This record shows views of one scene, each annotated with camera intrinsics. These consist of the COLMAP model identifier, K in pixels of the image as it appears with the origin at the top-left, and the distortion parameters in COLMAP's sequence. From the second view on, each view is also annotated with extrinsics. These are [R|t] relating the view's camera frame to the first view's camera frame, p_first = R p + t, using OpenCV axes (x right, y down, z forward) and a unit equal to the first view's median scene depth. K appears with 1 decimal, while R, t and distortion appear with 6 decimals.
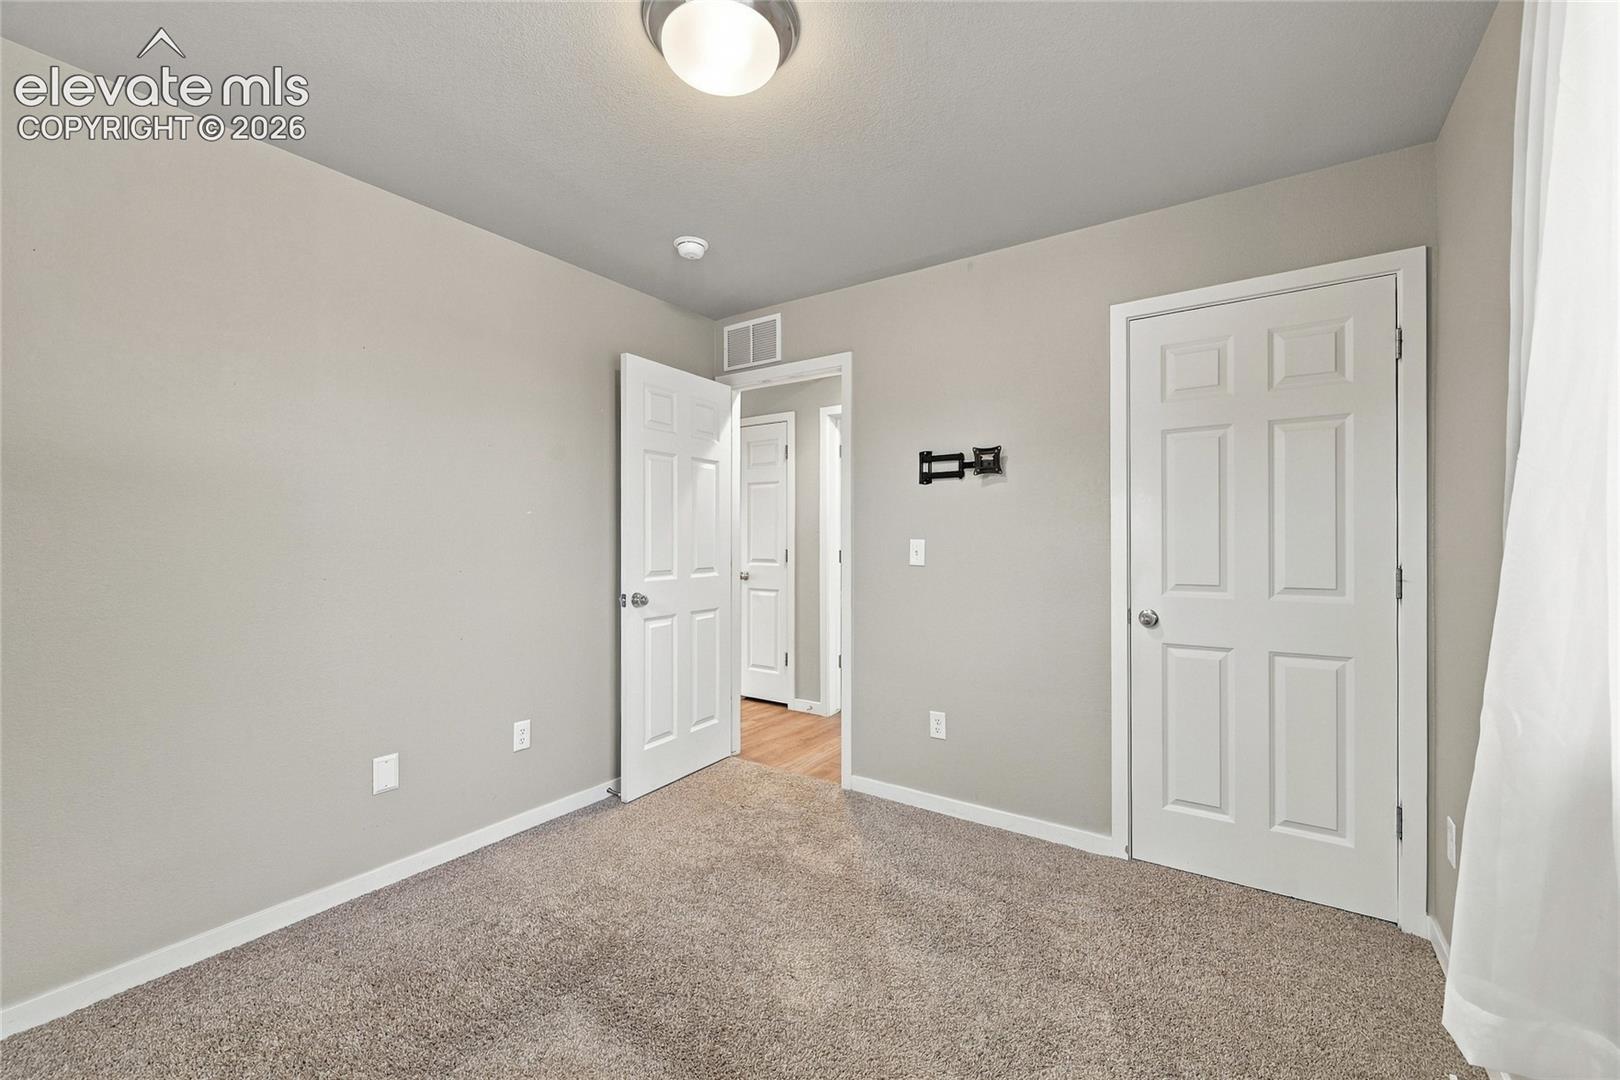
lens RADIAL K [[648.9, 0, 807.9], [0, 648.9, 536.8], [0, 0, 1]] dist [0.001518, 0.000118]
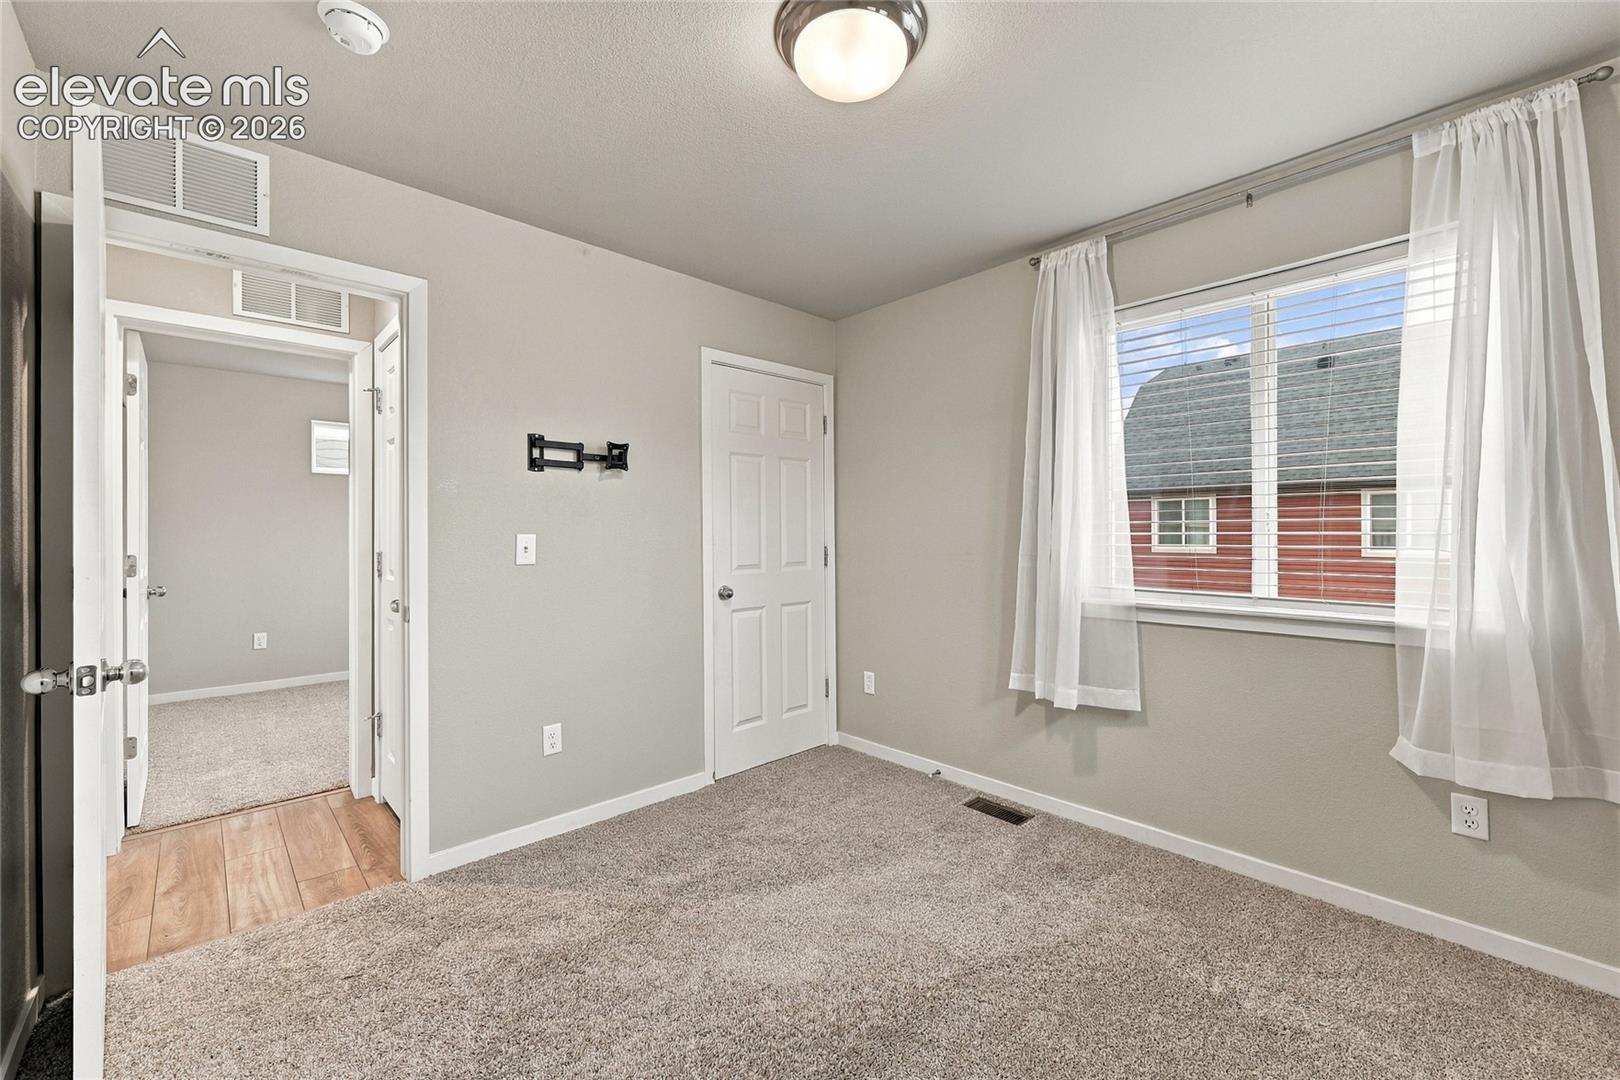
lens RADIAL K [[648.9, 0, 811.5], [0, 648.9, 534.9], [0, 0, 1]] dist [0.001518, 0.000118]
pose [[0.212287, 0.000387, 0.977207, -0.635034], [0.008683, 0.999960, -0.002283, 0.010587], [-0.977169, 0.008969, 0.212275, 0.474607]]
